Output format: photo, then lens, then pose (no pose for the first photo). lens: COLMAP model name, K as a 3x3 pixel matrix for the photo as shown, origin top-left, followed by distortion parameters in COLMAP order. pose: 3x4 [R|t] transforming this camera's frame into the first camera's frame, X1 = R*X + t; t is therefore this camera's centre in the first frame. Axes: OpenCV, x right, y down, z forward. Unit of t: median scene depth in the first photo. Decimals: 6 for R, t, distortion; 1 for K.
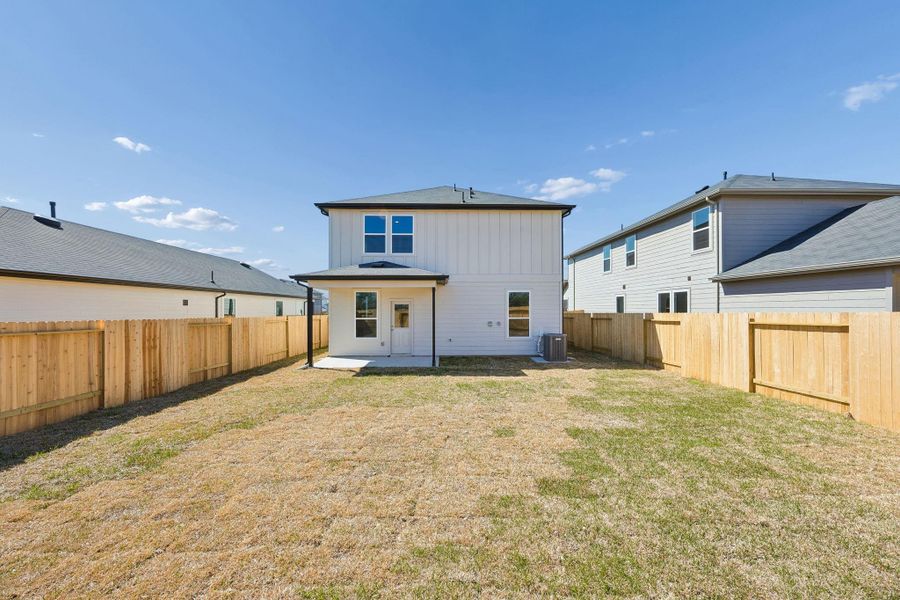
lens RADIAL K [[351.1, 0, 450.0], [0, 351.1, 300.0], [0, 0, 1]] dist [-0.002479, -0.000223]
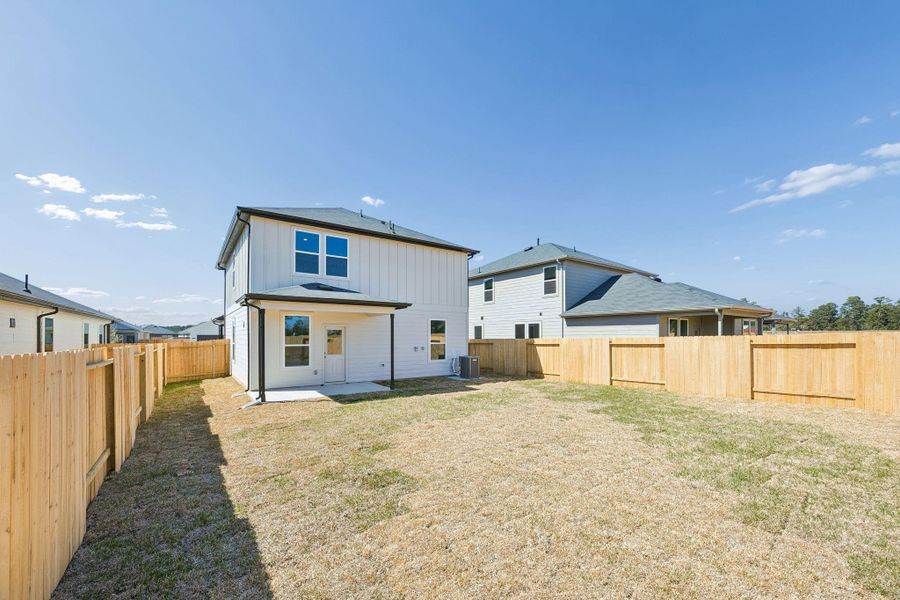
lens RADIAL K [[364.9, 0, 450.5], [0, 364.9, 328.5], [0, 0, 1]] dist [-0.000229, 0.000011]
pose [[0.819702, 0.014617, 0.572604, -0.482036], [-0.015870, 0.999870, -0.002806, 0.006645], [-0.572570, -0.006787, 0.819828, 0.009249]]
